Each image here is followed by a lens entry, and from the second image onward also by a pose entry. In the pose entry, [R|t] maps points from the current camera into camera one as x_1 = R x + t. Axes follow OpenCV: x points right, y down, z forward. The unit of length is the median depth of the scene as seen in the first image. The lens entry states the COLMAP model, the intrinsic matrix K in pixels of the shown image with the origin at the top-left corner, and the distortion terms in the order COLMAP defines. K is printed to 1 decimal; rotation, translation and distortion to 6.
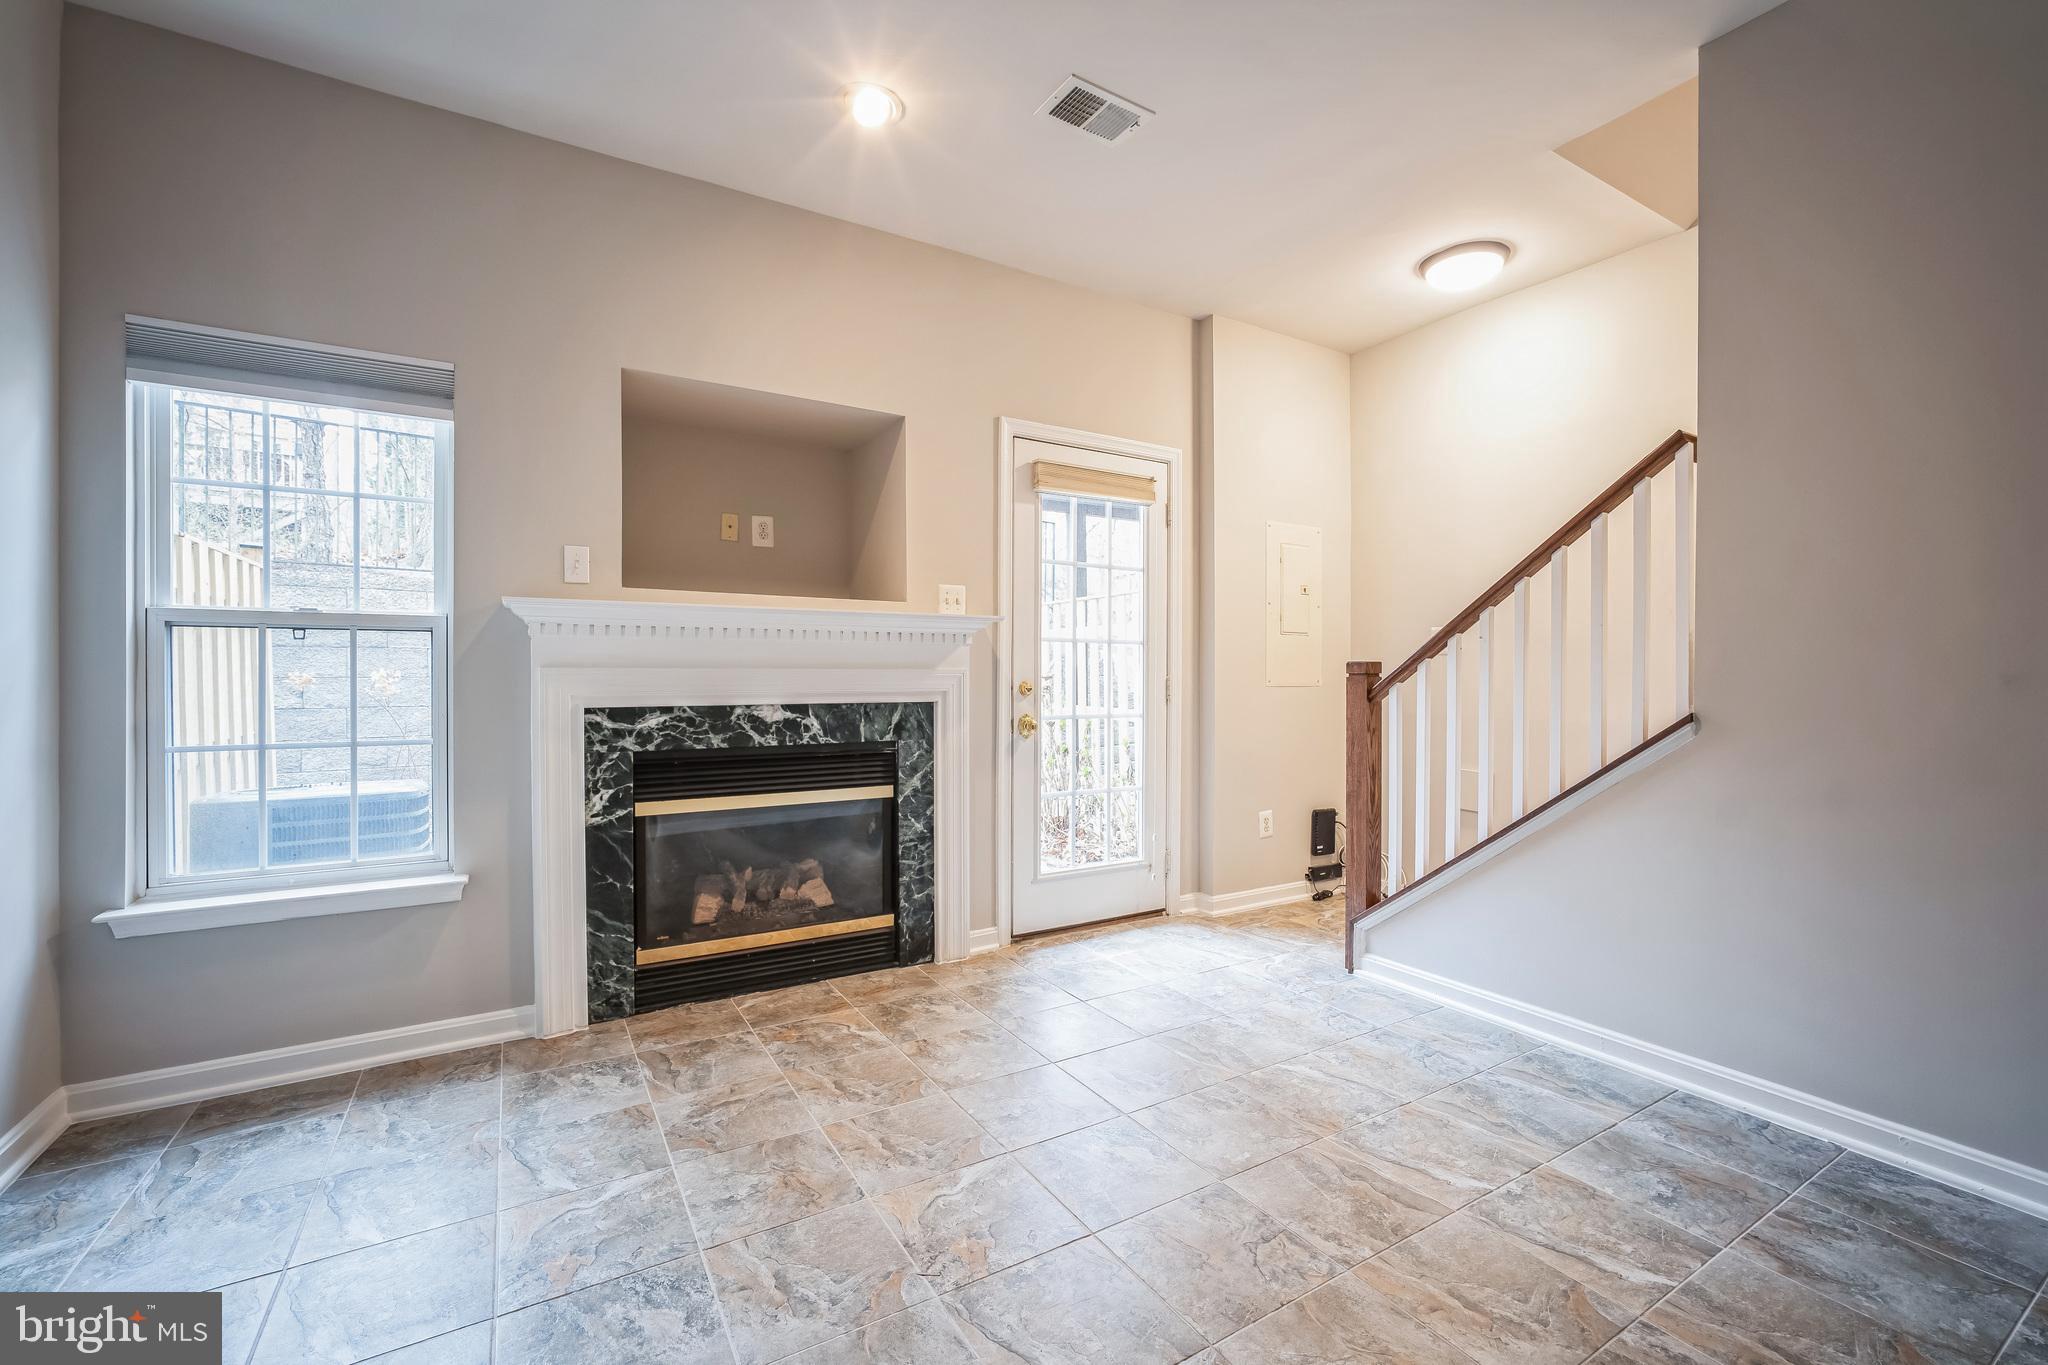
lens RADIAL K [[867.4, 0, 1025.7], [0, 867.4, 680.8], [0, 0, 1]] dist [0.002279, 0.001196]
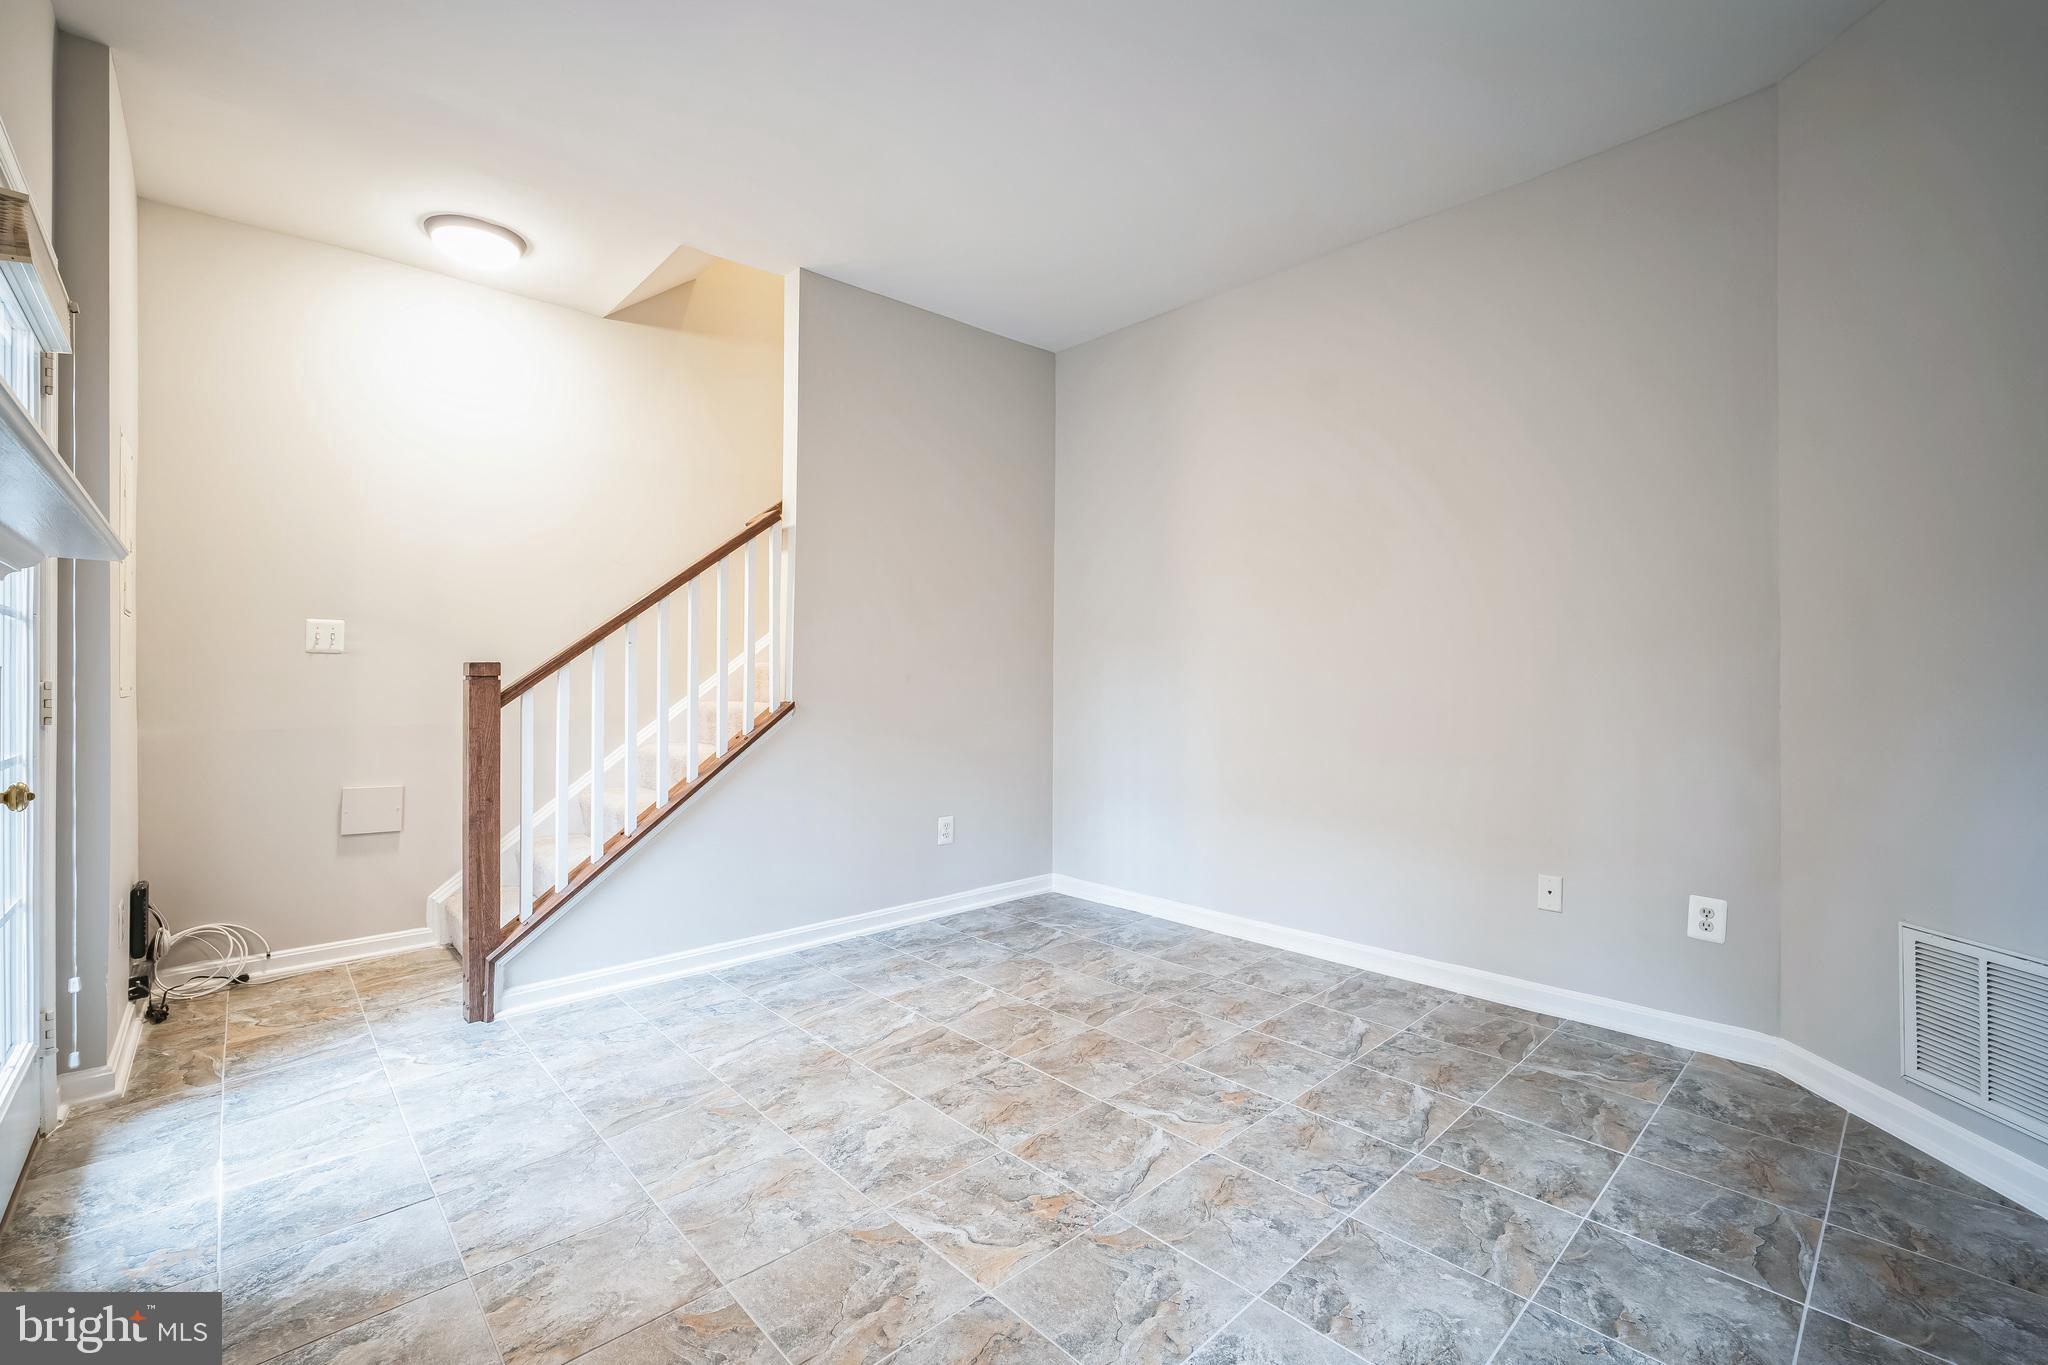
lens RADIAL K [[867.4, 0, 1022.2], [0, 867.4, 682.9], [0, 0, 1]] dist [0.002279, 0.001196]
pose [[-0.209029, -0.000355, 0.977909, -0.816528], [0.001792, 0.999998, 0.000746, -0.003752], [-0.977908, 0.001908, -0.209028, 0.913763]]
